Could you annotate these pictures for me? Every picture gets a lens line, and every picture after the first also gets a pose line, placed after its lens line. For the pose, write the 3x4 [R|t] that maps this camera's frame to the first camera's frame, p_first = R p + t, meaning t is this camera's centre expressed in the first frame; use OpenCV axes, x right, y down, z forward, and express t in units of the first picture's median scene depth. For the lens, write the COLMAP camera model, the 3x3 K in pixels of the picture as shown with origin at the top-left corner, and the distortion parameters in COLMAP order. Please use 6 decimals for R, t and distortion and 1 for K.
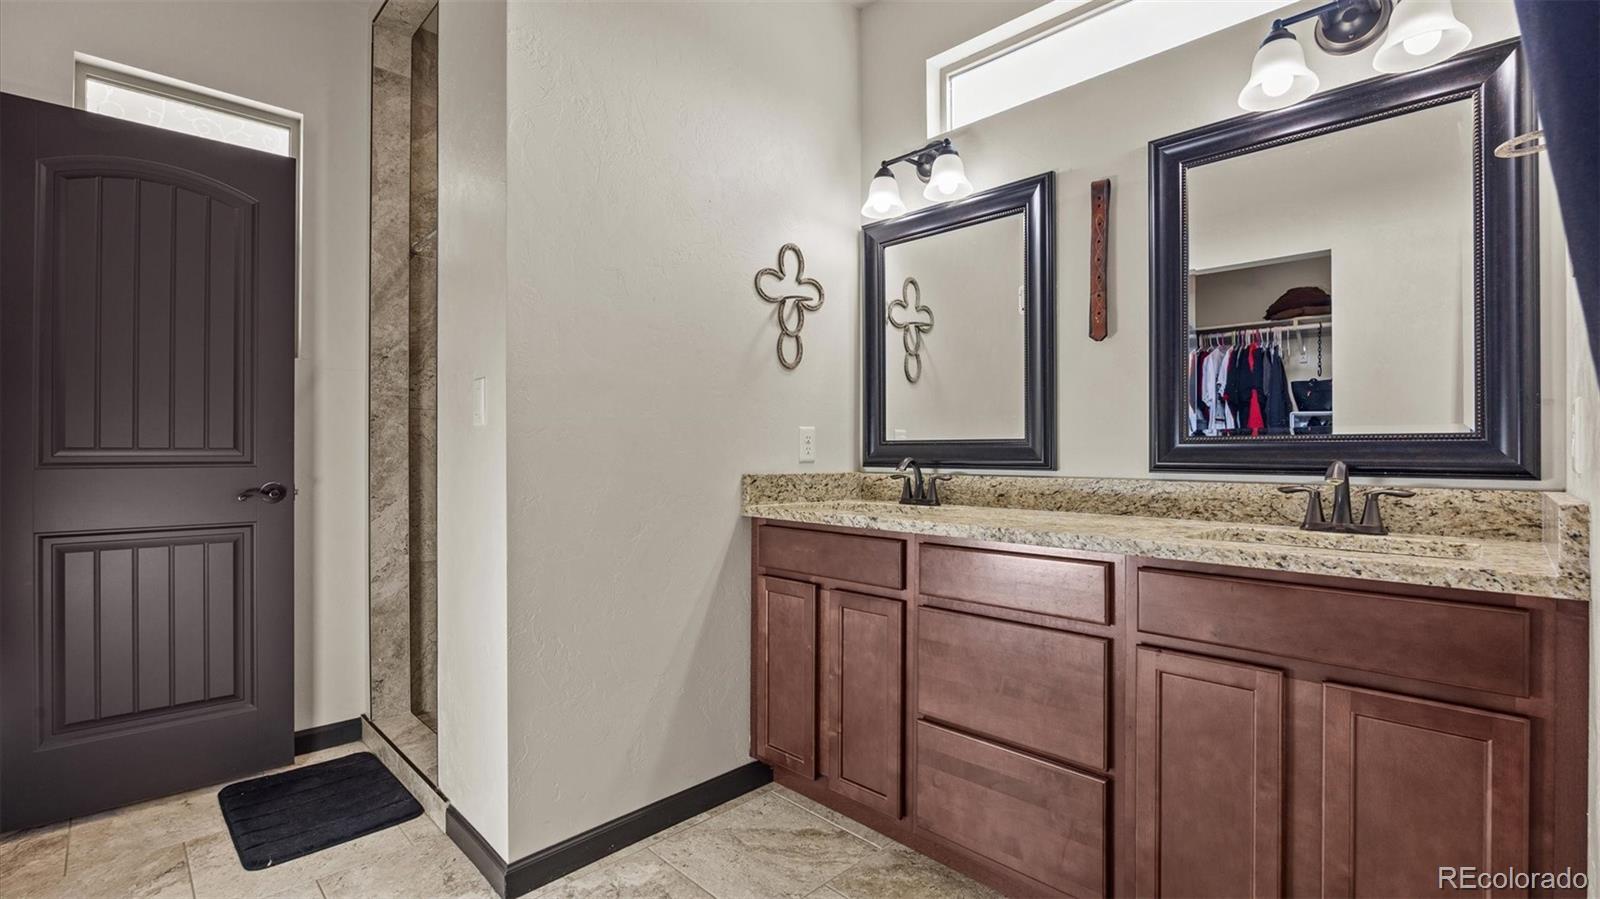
lens RADIAL K [[706.3, 0, 807.1], [0, 706.3, 453.5], [0, 0, 1]] dist [-0.009219, -0.000080]
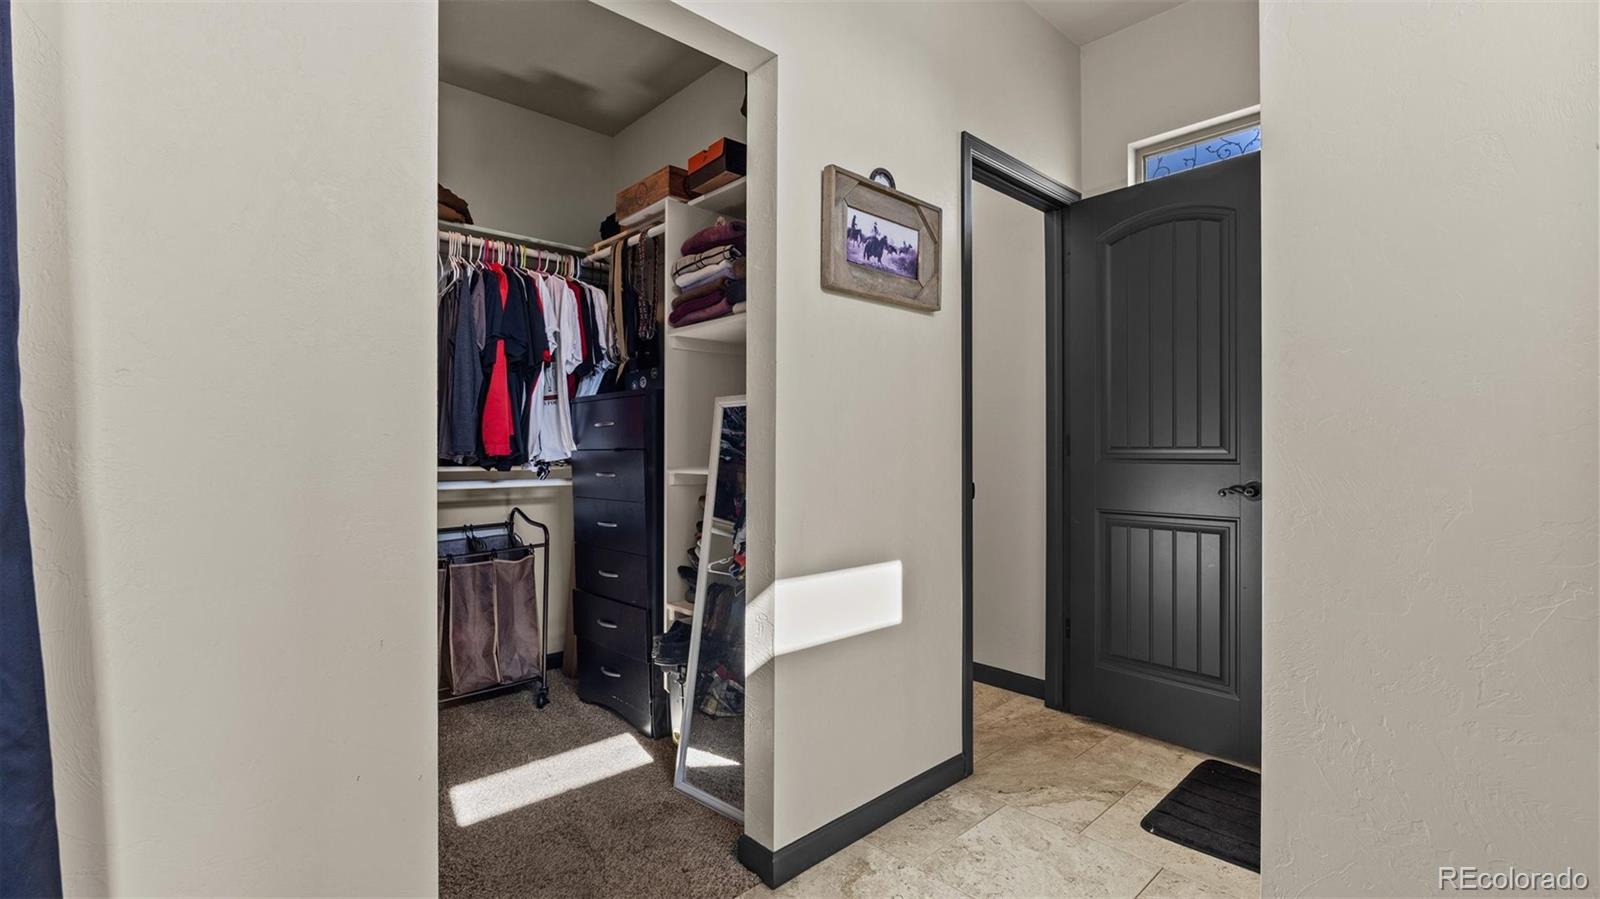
lens RADIAL K [[706.3, 0, 807.1], [0, 706.3, 453.5], [0, 0, 1]] dist [-0.009219, -0.000080]
pose [[-0.046932, 0.000000, -0.998898, 0.301960], [0.005567, 0.999984, -0.000261, 0.000247], [0.998883, -0.005573, -0.046931, 0.460171]]
